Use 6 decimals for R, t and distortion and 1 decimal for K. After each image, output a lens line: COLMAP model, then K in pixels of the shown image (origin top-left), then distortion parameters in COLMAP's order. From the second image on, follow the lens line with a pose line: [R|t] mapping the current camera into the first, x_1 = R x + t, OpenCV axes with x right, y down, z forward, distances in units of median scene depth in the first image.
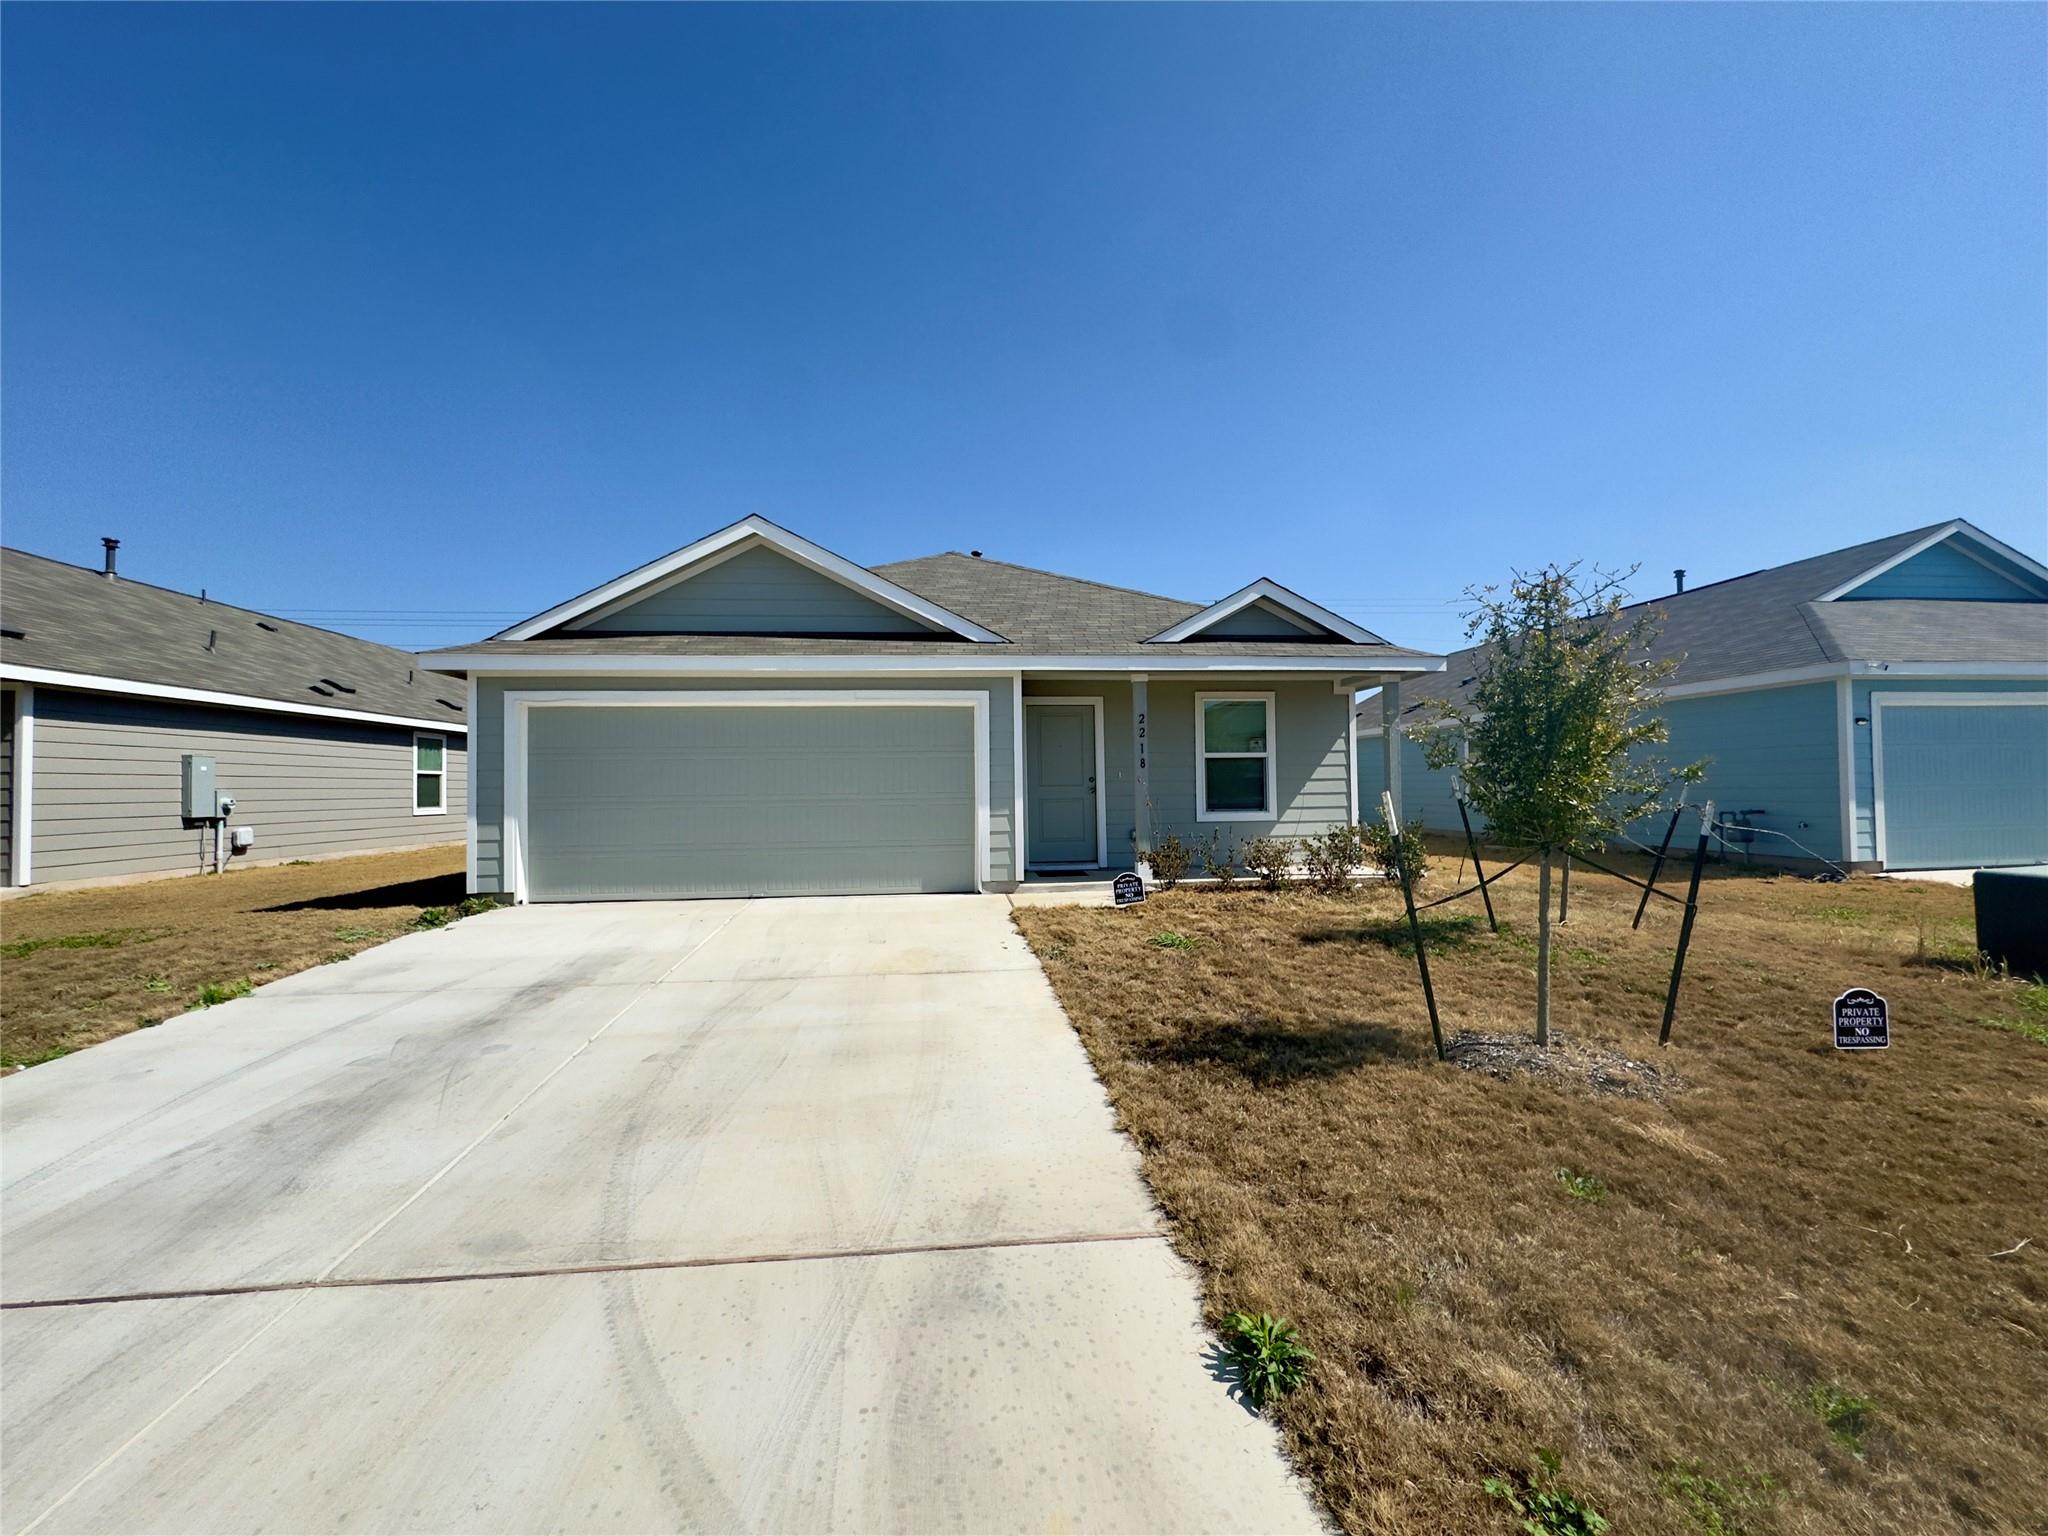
lens RADIAL K [[822.2, 0, 1018.9], [0, 822.2, 762.7], [0, 0, 1]] dist [-0.002946, 0.000037]
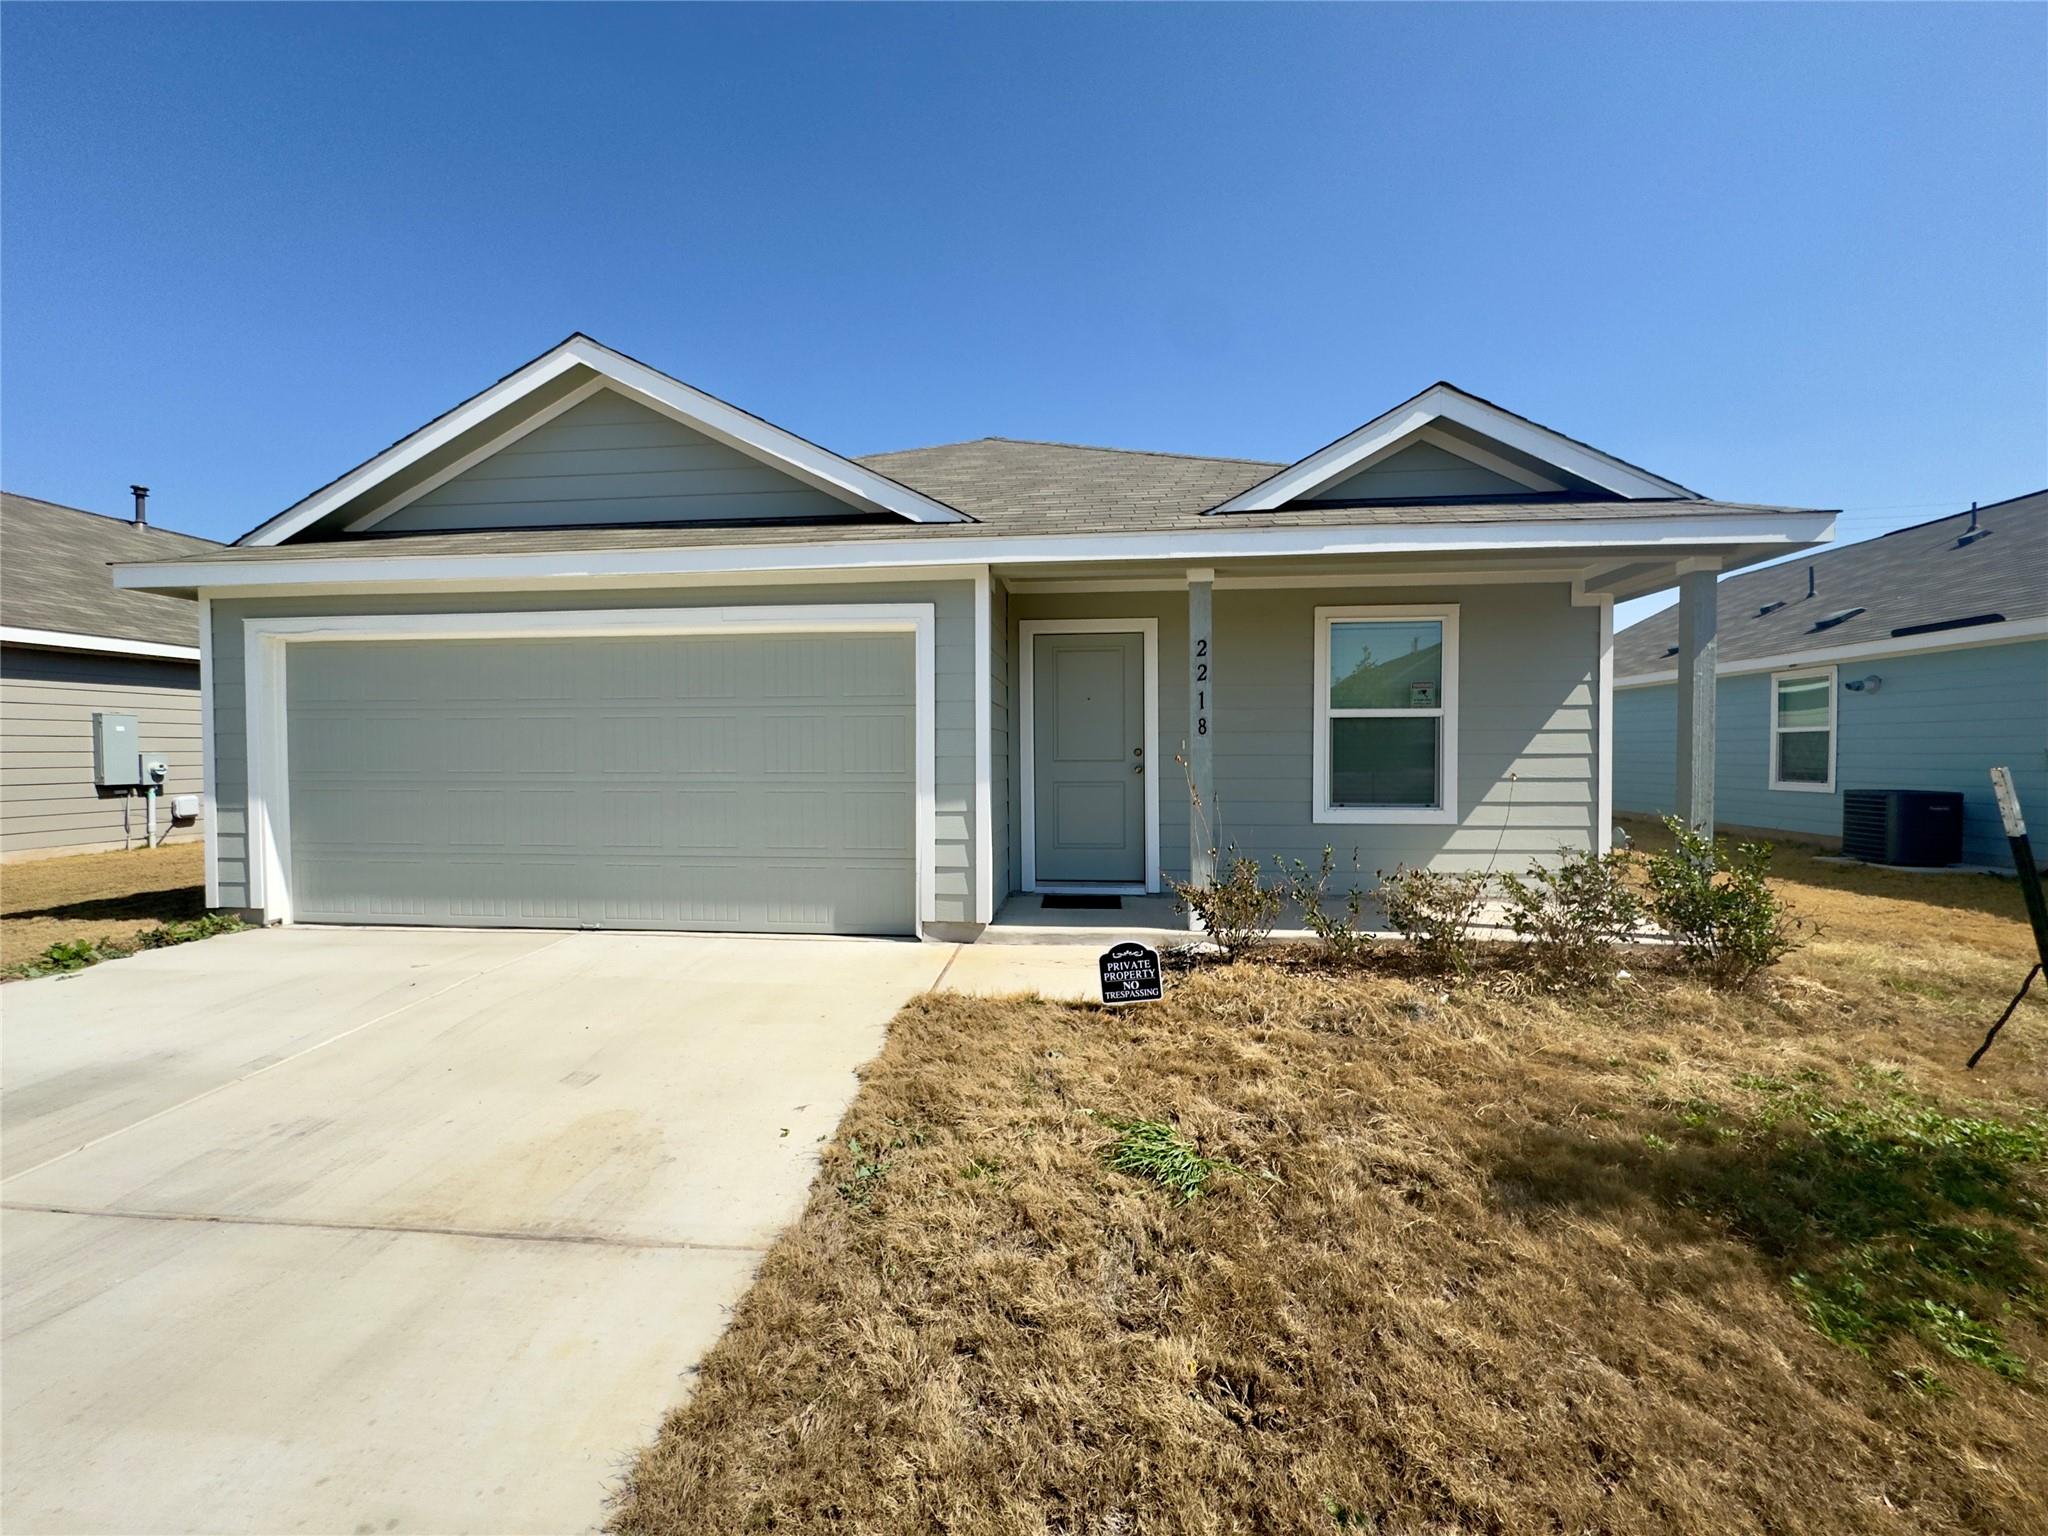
lens RADIAL K [[816.8, 0, 1022.3], [0, 816.8, 767.1], [0, 0, 1]] dist [-0.001993, -0.000161]
pose [[0.980459, 0.013238, -0.196277, 0.145778], [-0.002993, 0.998622, 0.052399, -0.000489], [0.196700, -0.050788, 0.979147, 0.436103]]
